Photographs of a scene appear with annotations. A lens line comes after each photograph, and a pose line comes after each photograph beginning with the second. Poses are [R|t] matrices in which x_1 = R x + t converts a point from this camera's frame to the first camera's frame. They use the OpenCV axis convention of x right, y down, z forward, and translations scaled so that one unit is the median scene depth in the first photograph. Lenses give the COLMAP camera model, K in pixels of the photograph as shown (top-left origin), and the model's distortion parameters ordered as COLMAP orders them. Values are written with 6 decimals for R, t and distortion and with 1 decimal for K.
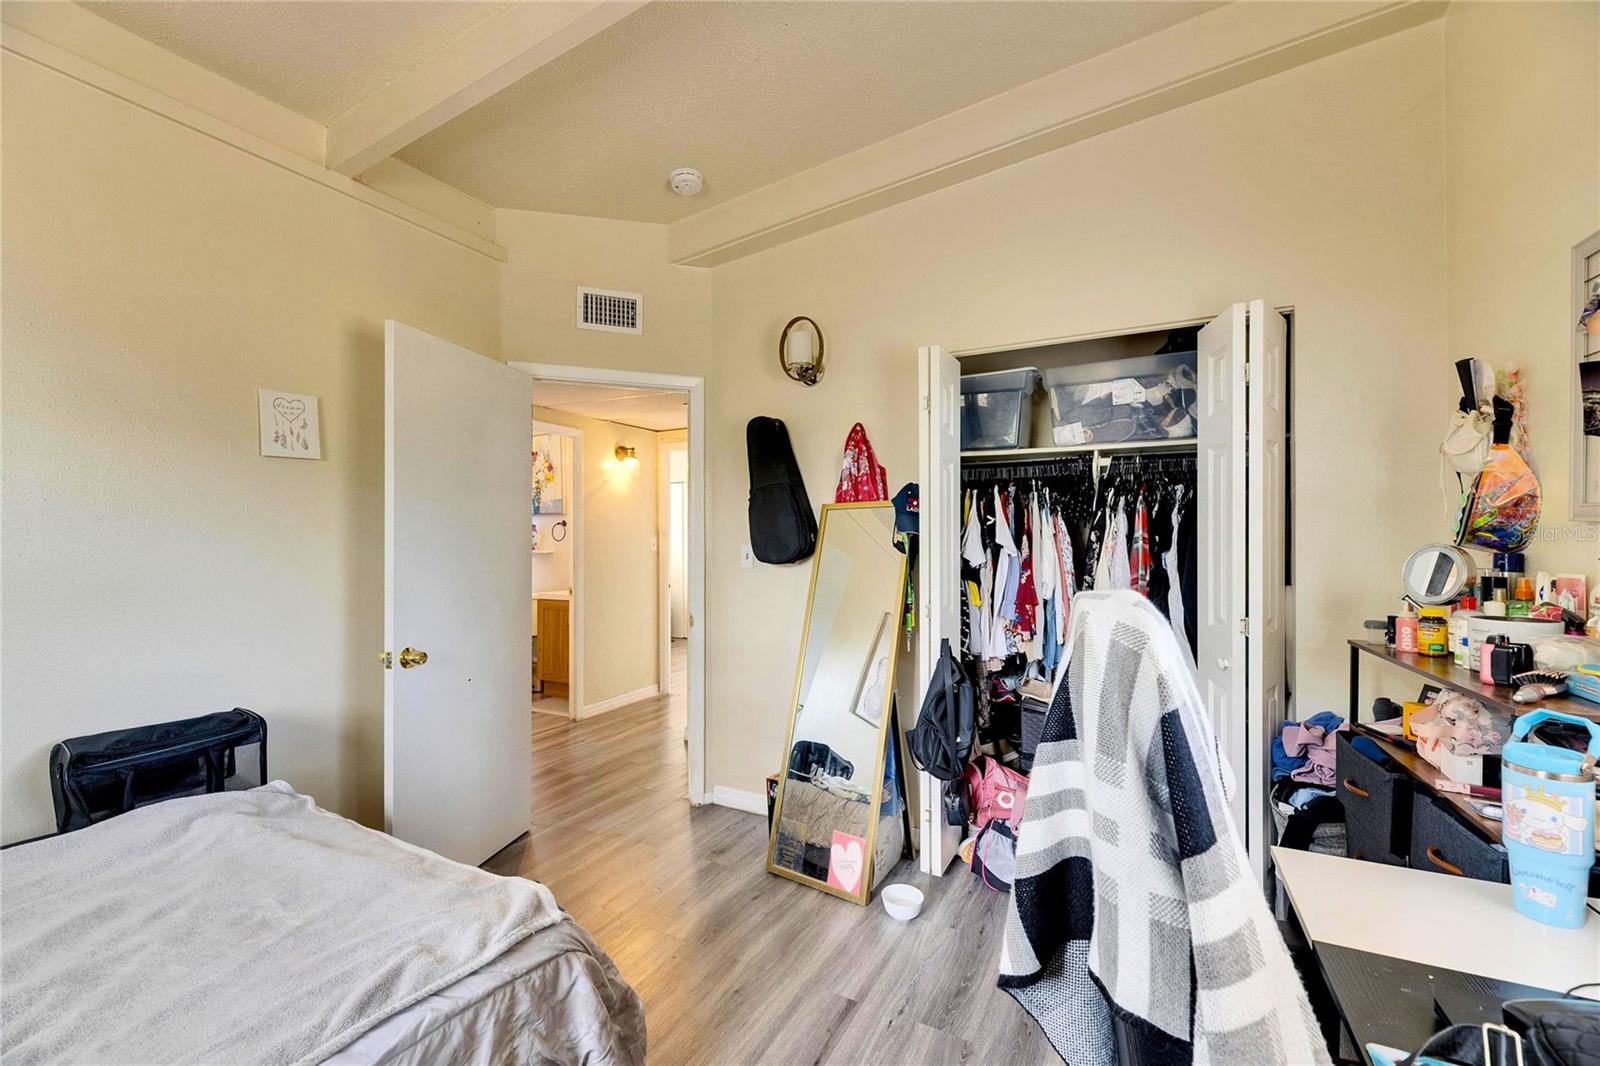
lens RADIAL K [[645.6, 0, 807.0], [0, 645.6, 543.1], [0, 0, 1]] dist [0.011433, -0.005574]
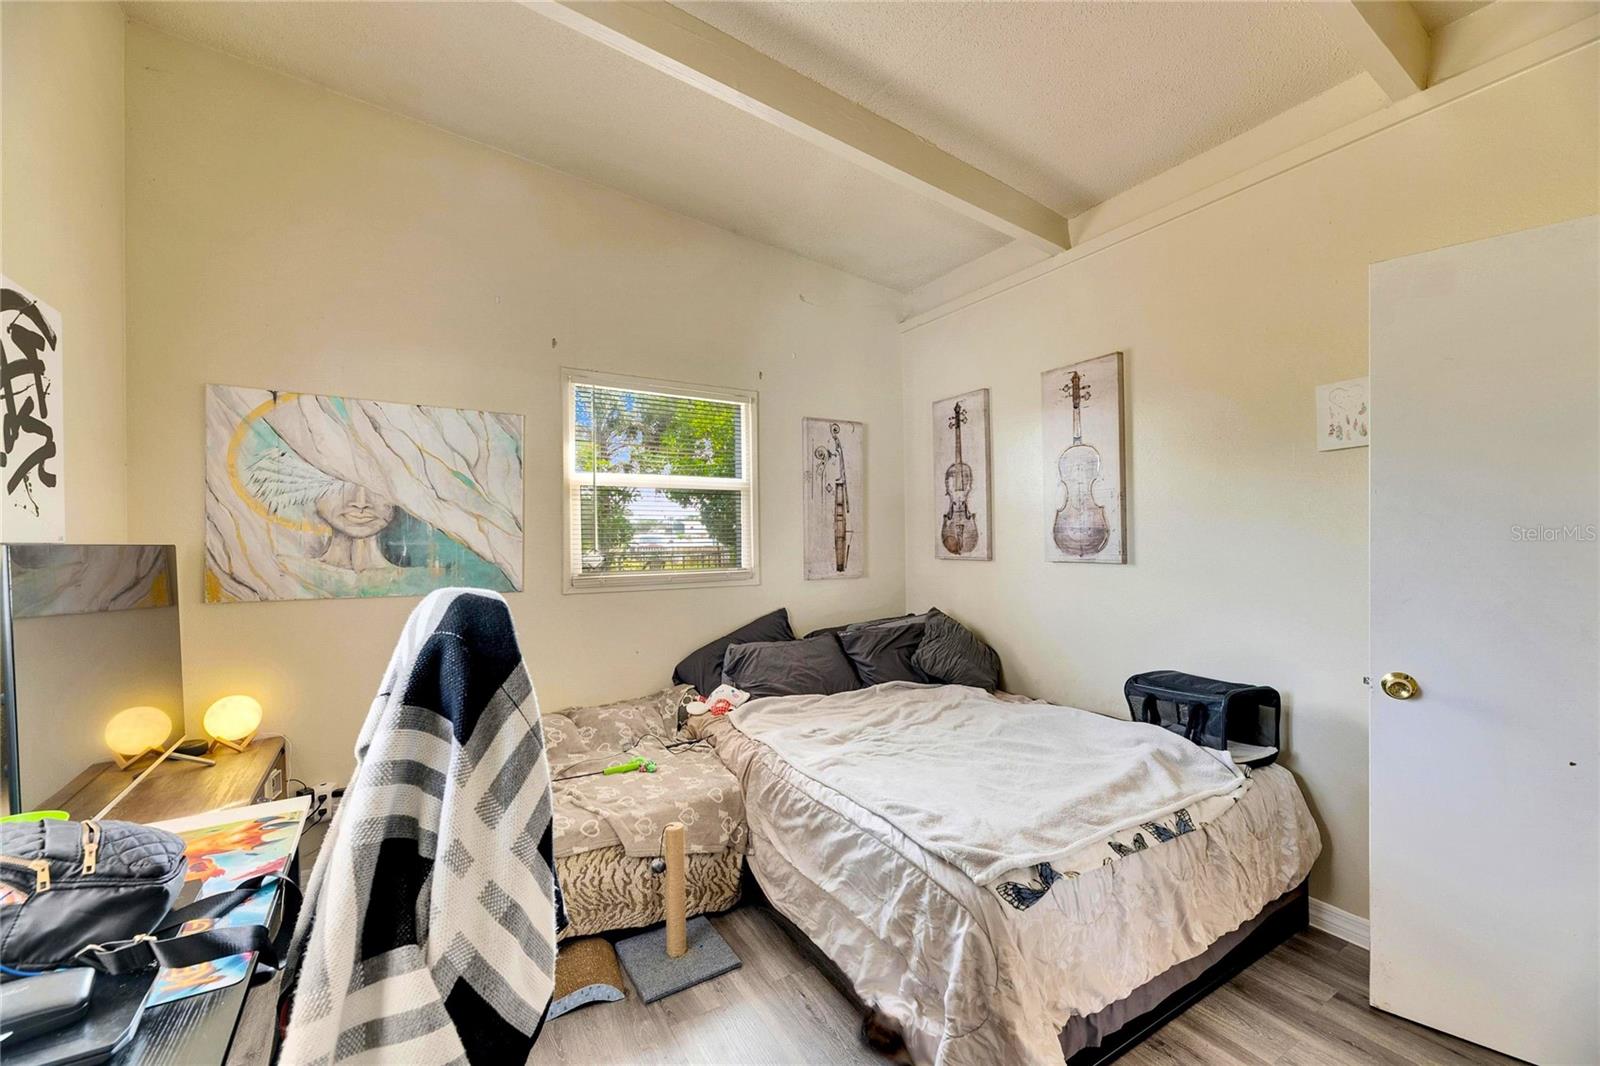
lens RADIAL K [[645.6, 0, 807.0], [0, 645.6, 543.1], [0, 0, 1]] dist [0.011433, -0.005574]
pose [[-0.523136, 0.012482, -0.852158, 0.439179], [0.008602, 0.999919, 0.009365, -0.007601], [0.852206, -0.002431, -0.523201, 0.828389]]
